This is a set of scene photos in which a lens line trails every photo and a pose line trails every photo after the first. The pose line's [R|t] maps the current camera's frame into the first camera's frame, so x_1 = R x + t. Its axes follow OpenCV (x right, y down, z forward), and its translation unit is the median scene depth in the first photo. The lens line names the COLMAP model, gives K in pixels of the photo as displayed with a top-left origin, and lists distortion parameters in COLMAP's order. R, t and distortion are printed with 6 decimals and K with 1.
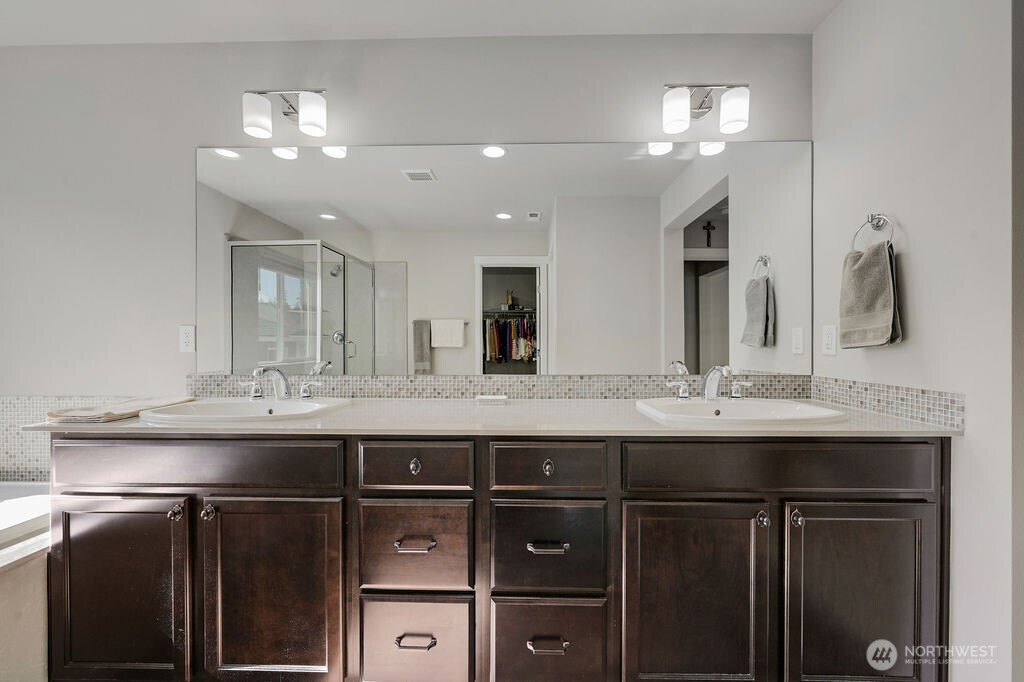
lens RADIAL K [[402.4, 0, 514.2], [0, 402.4, 341.5], [0, 0, 1]] dist [-0.000900, -0.000151]
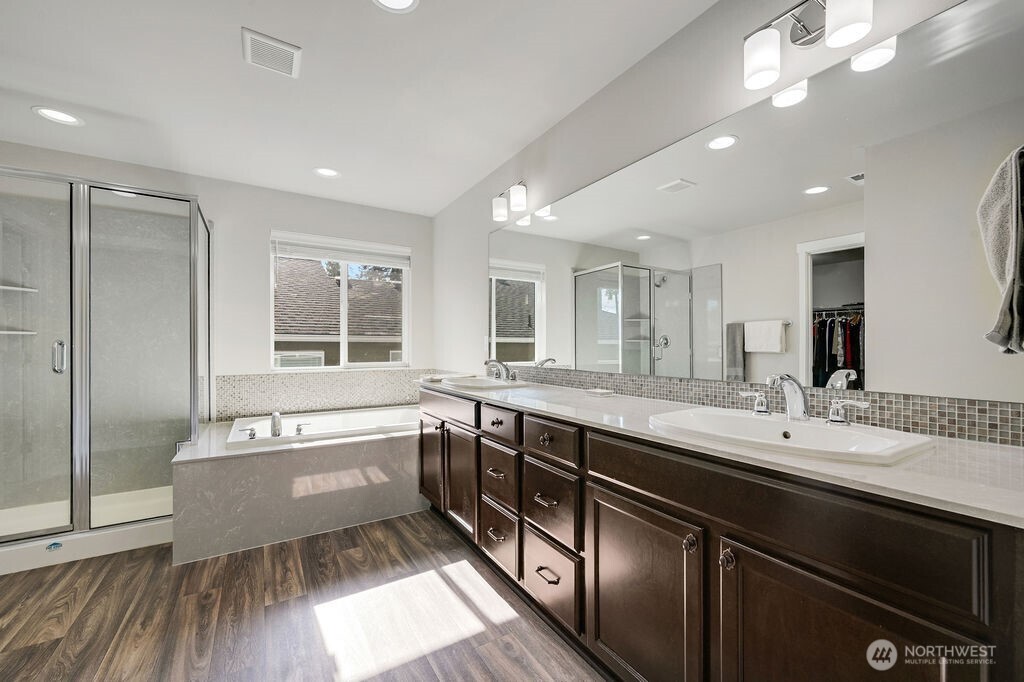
lens RADIAL K [[402.4, 0, 514.2], [0, 402.4, 341.5], [0, 0, 1]] dist [-0.000900, -0.000151]
pose [[0.566281, -0.008271, -0.824171, 0.312151], [-0.003181, 0.999920, -0.012221, 0.003687], [0.824206, 0.009542, 0.566209, 0.050594]]
